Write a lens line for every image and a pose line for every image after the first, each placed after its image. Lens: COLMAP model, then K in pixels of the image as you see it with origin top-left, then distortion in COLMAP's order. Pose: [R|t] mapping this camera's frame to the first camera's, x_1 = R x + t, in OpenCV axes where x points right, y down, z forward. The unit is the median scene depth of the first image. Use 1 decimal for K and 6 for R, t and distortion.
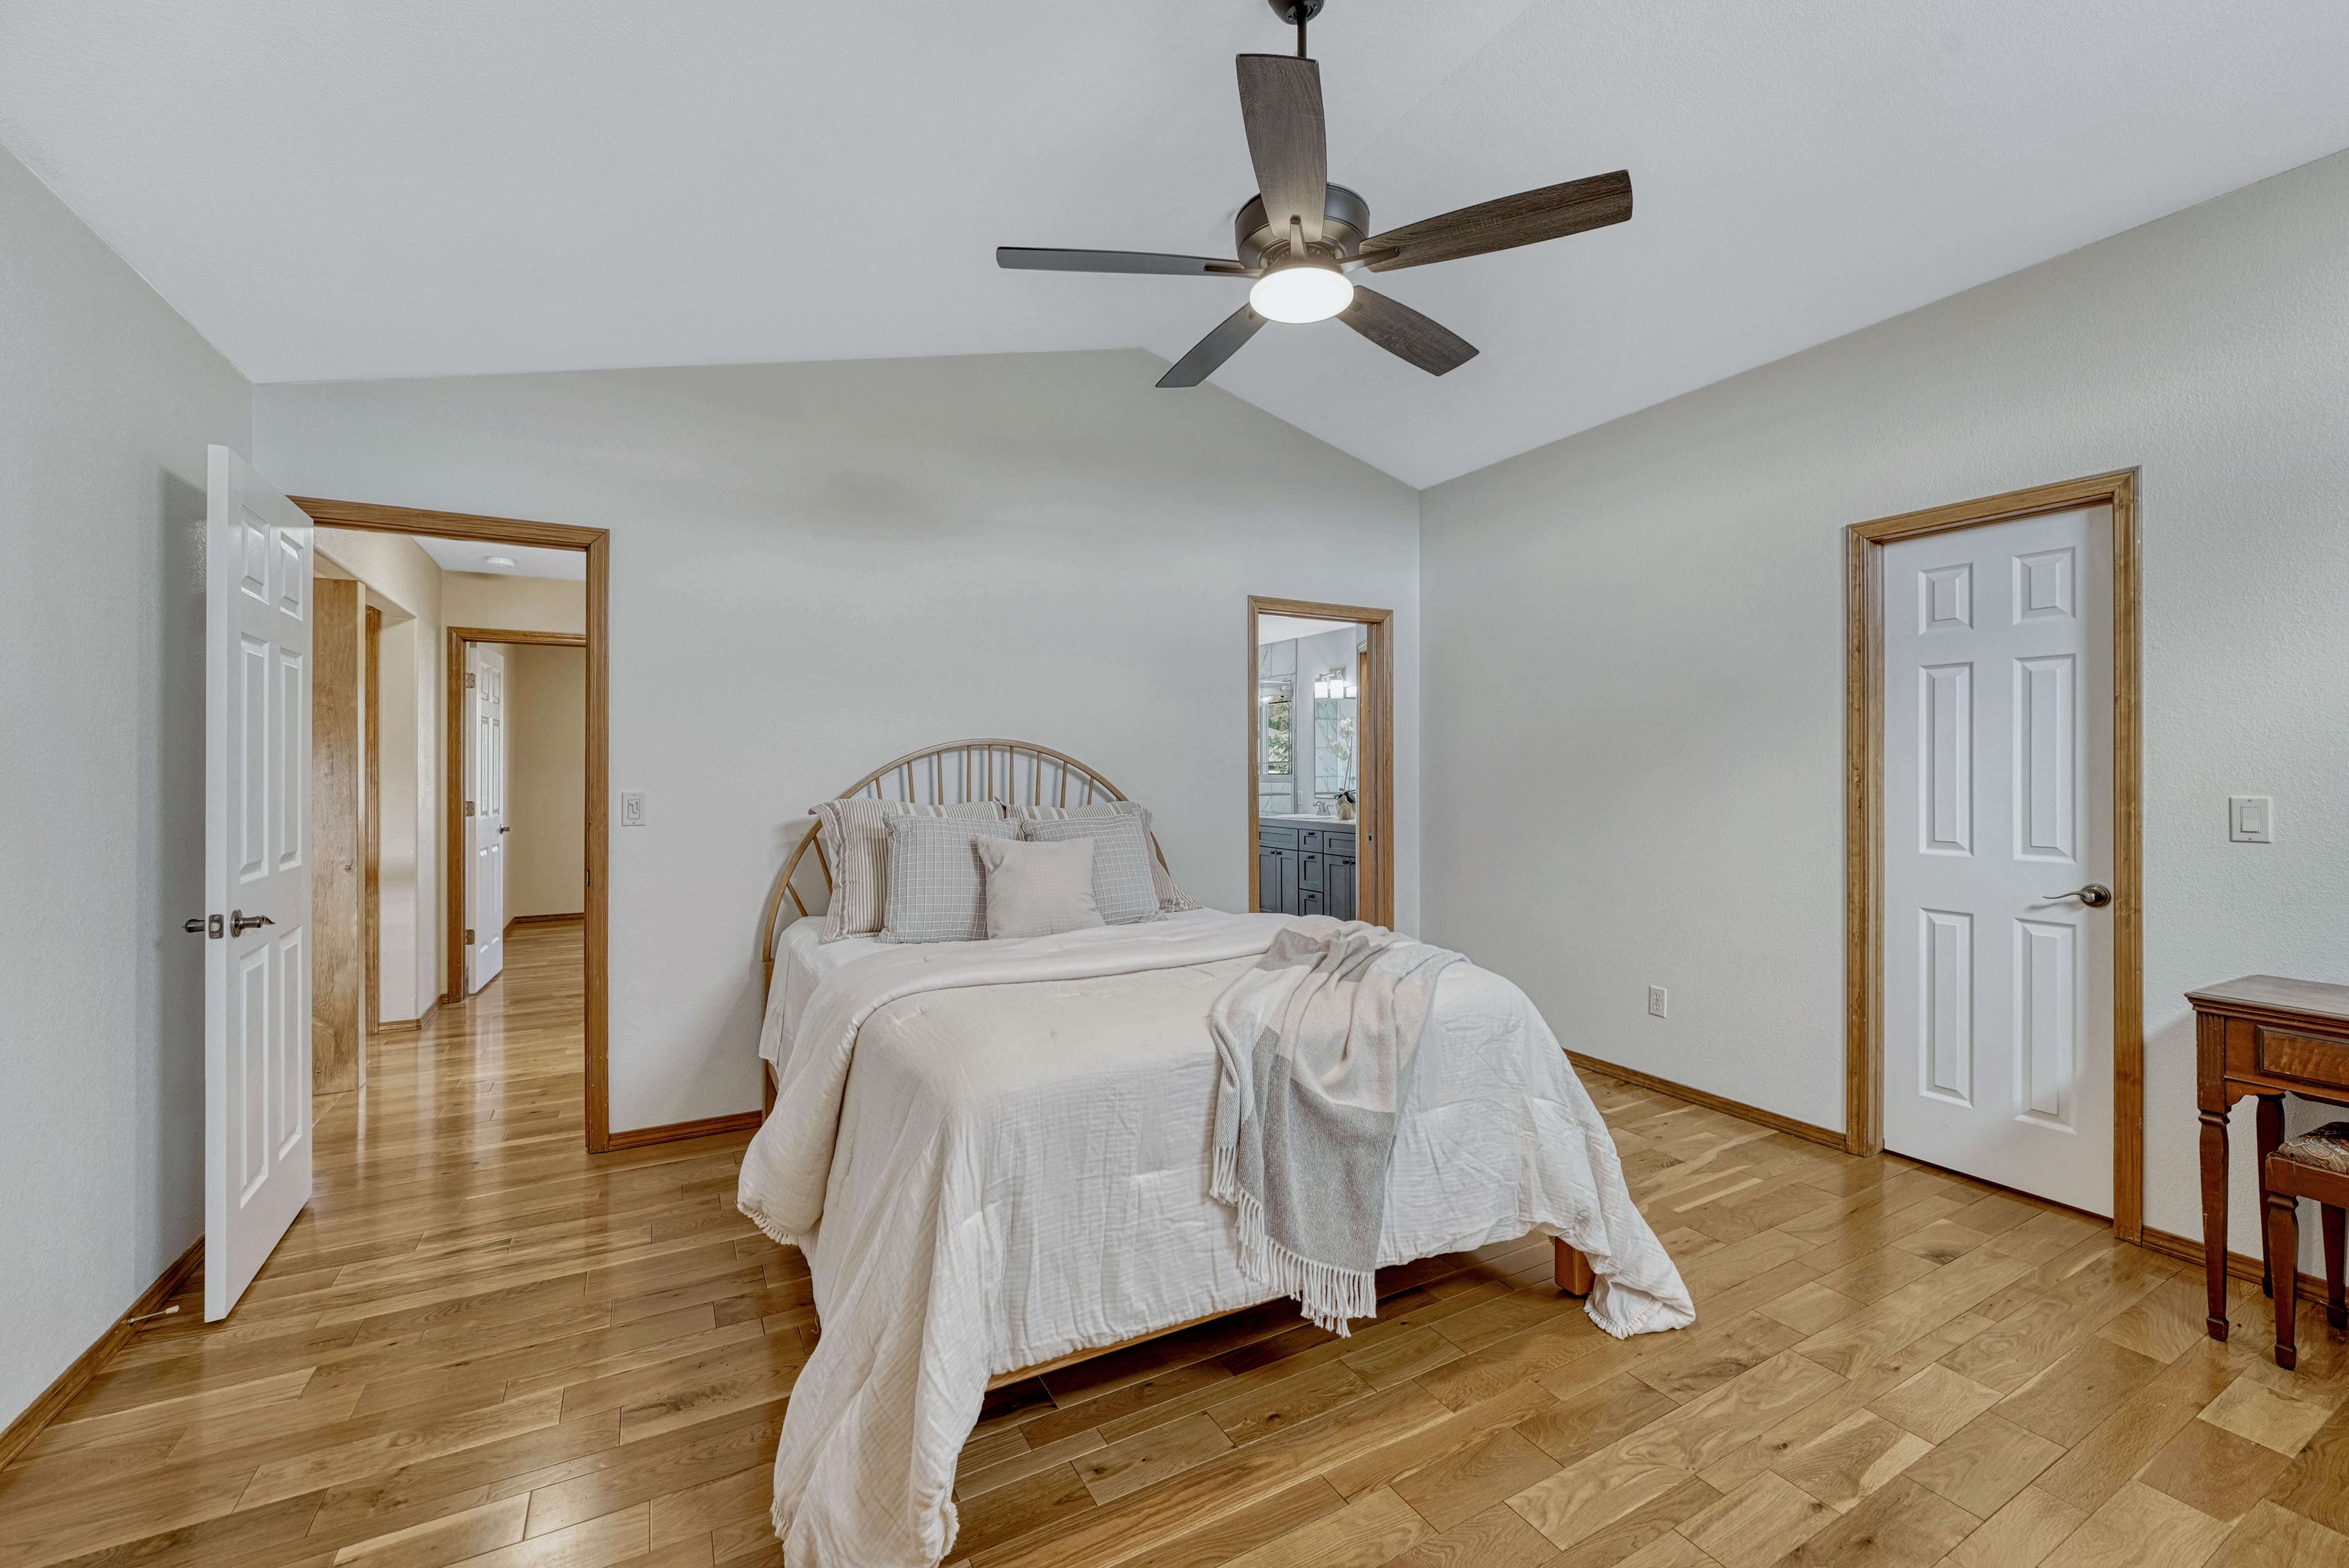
lens RADIAL K [[969.2, 0, 1138.6], [0, 969.2, 770.9], [0, 0, 1]] dist [-0.013030, 0.002680]
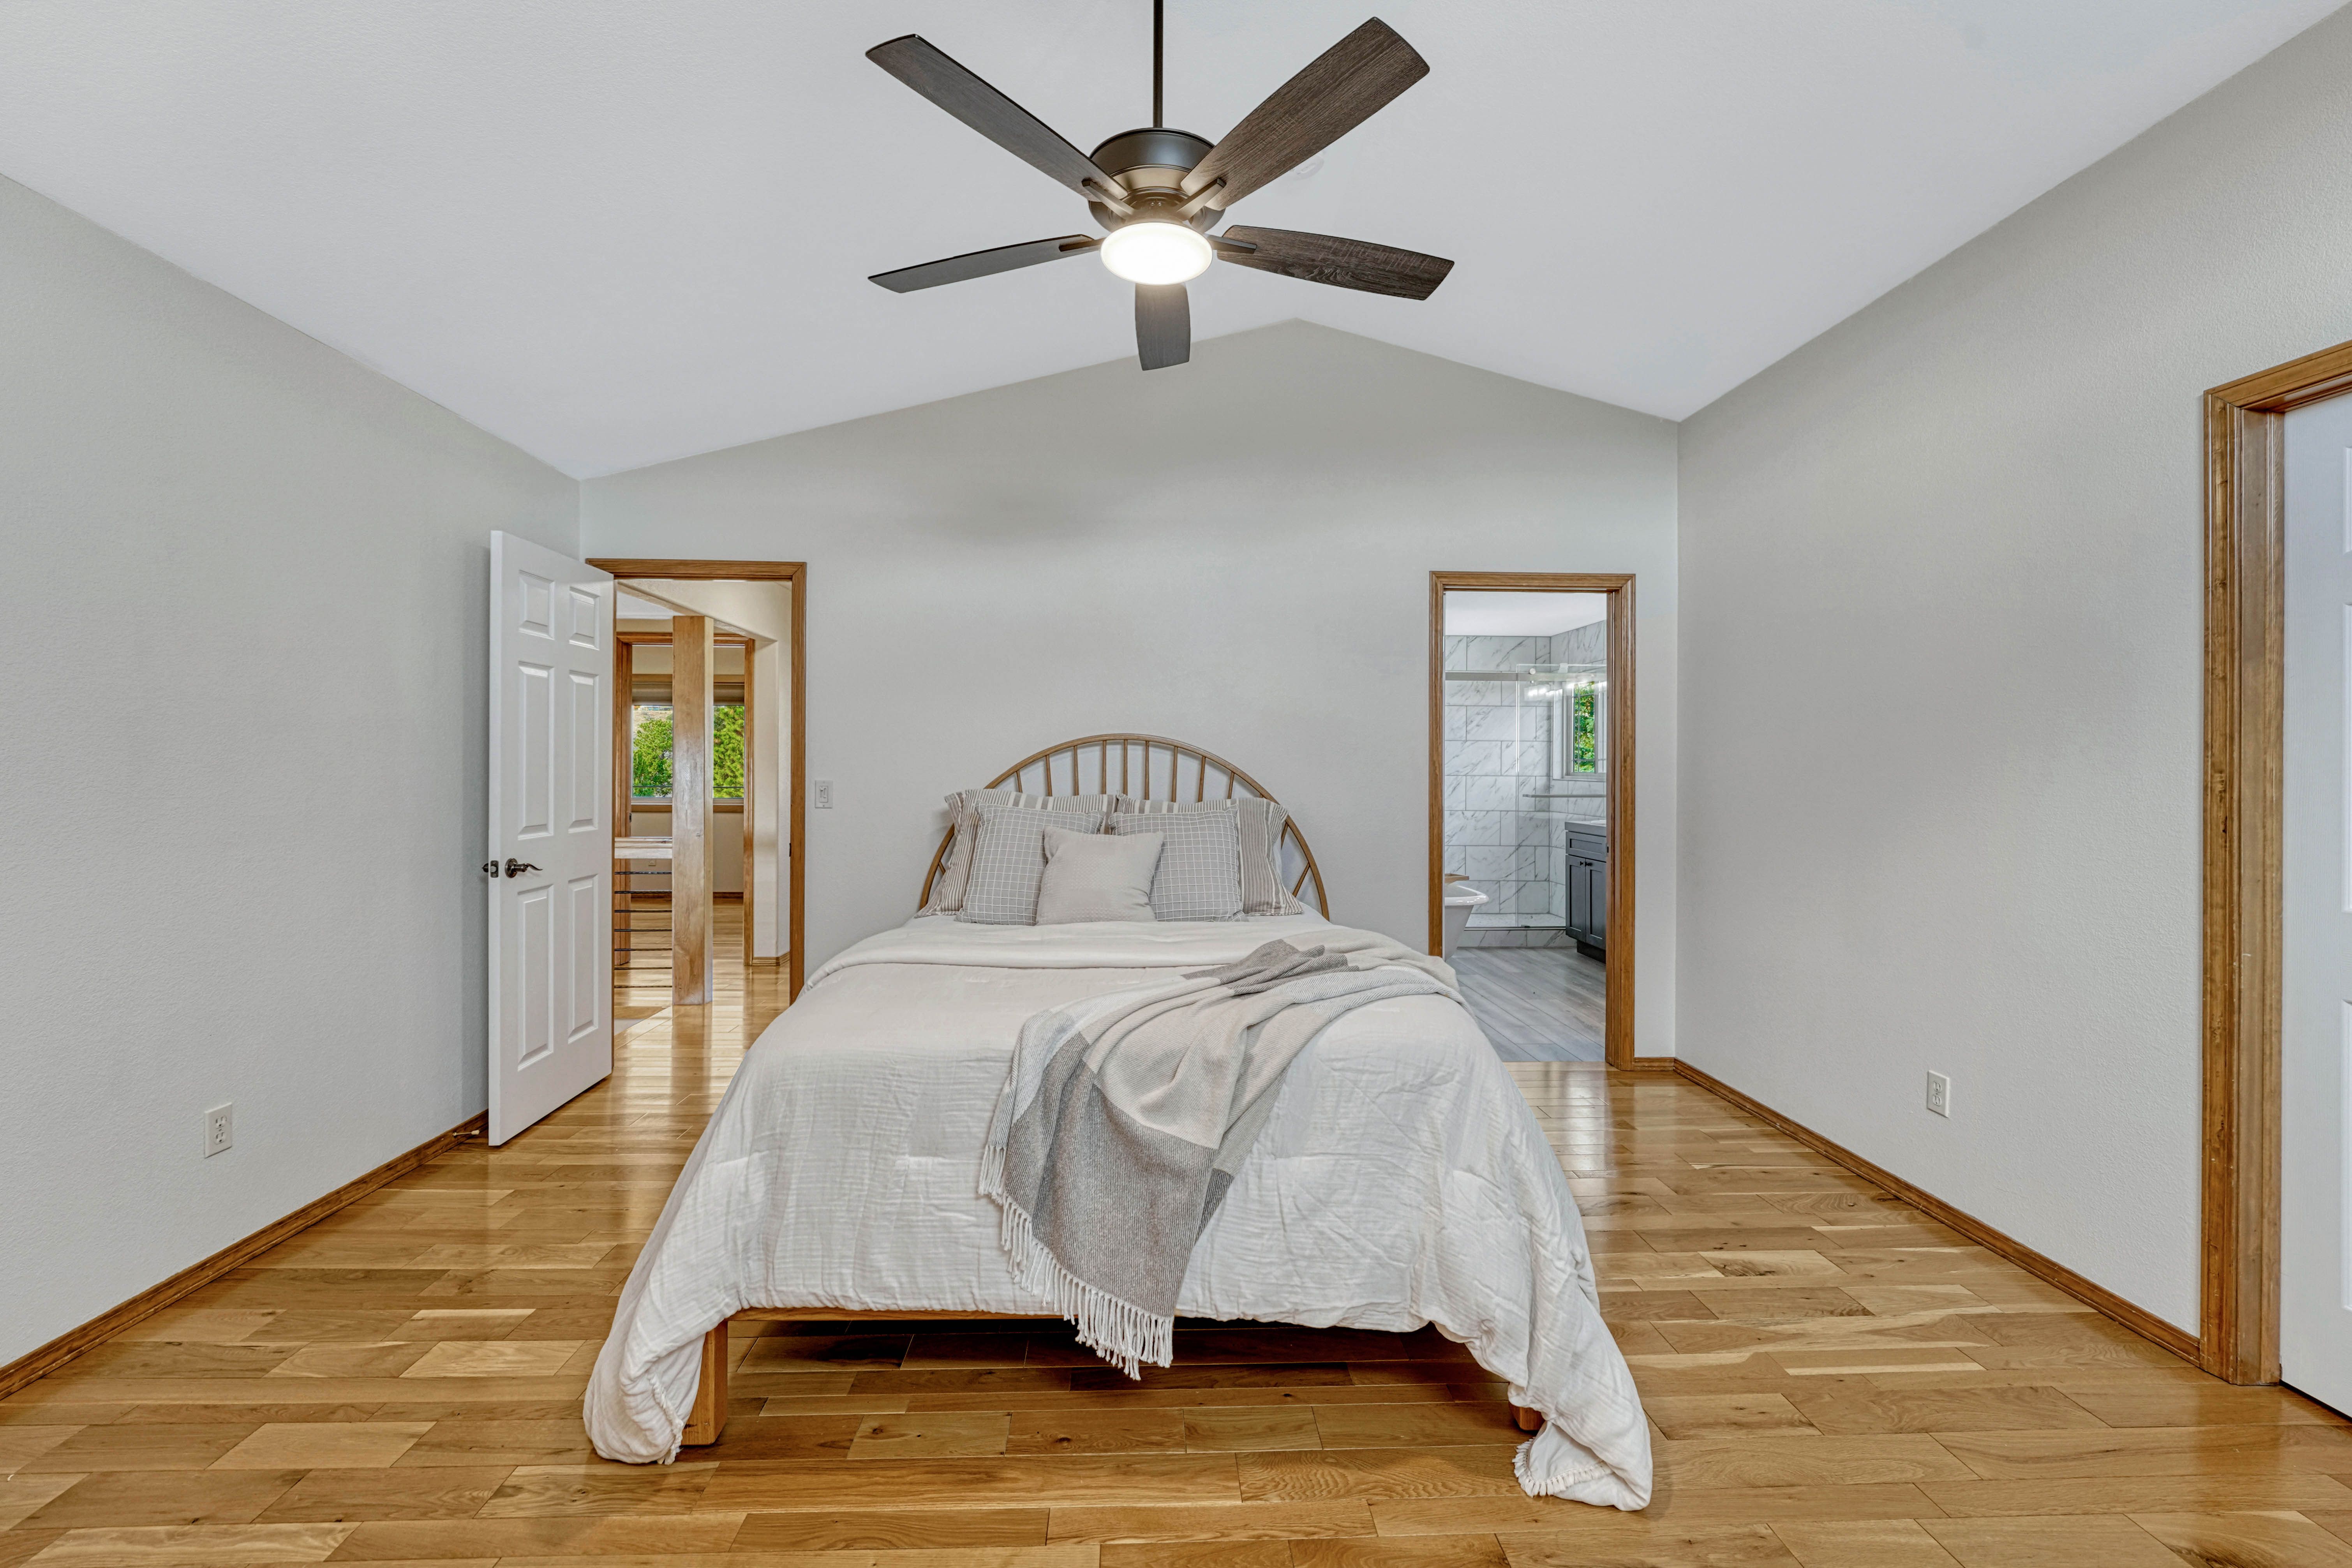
lens RADIAL K [[970.4, 0, 1119.0], [0, 970.4, 768.4], [0, 0, 1]] dist [-0.013030, 0.002680]
pose [[0.892157, 0.009597, -0.451624, 0.487404], [-0.008438, 0.999954, 0.004579, -0.001233], [0.451647, -0.000274, 0.892197, 0.134086]]
